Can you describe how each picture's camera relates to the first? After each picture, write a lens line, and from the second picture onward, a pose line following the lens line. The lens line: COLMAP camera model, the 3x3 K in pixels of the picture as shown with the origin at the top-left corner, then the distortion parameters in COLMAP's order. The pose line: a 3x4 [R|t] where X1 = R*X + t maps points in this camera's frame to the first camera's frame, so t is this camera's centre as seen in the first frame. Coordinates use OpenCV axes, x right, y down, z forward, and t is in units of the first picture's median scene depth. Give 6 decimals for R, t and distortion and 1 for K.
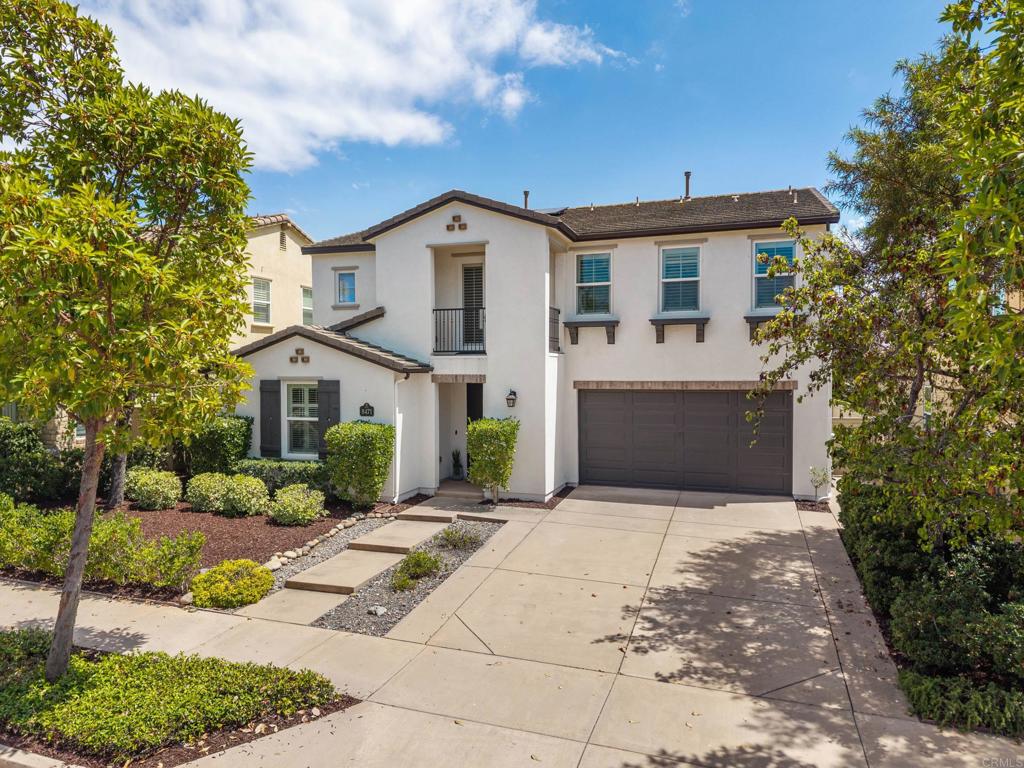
lens RADIAL K [[695.9, 0, 497.9], [0, 695.9, 357.1], [0, 0, 1]] dist [0.072082, -0.057570]
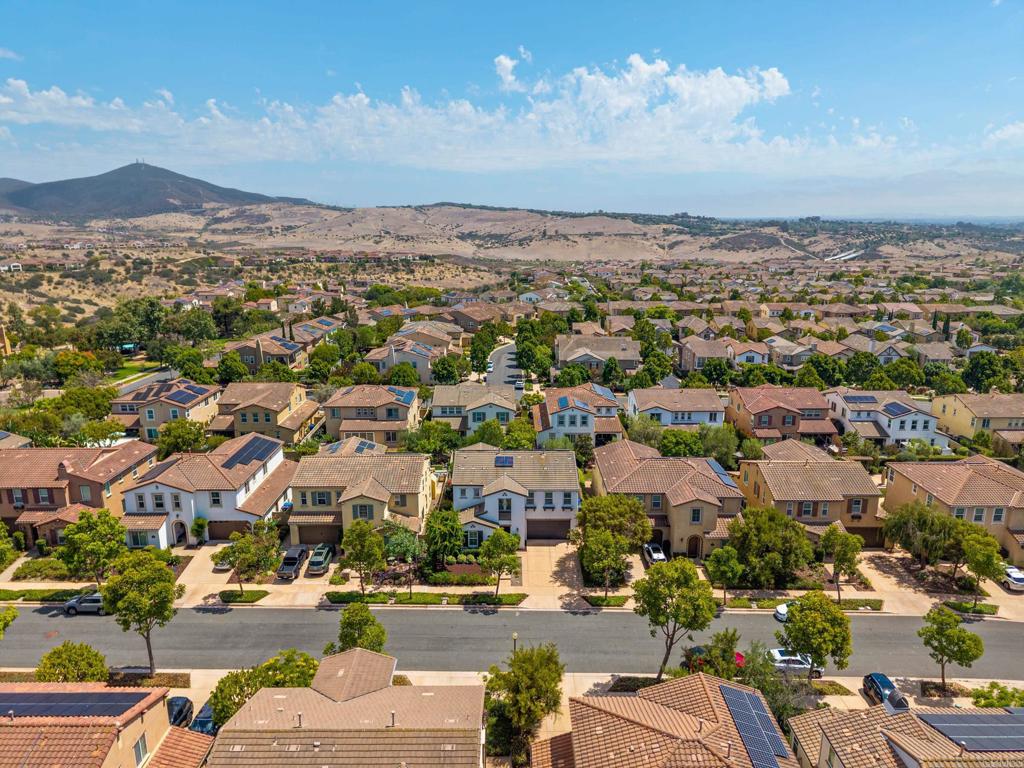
lens RADIAL K [[703.3, 0, 493.5], [0, 703.3, 384.1], [0, 0, 1]] dist [0.120935, -0.086710]
pose [[0.949686, -0.084630, 0.301553, -1.488811], [0.004670, 0.966521, 0.256545, -2.117510], [-0.313169, -0.242229, 0.918287, -3.114686]]
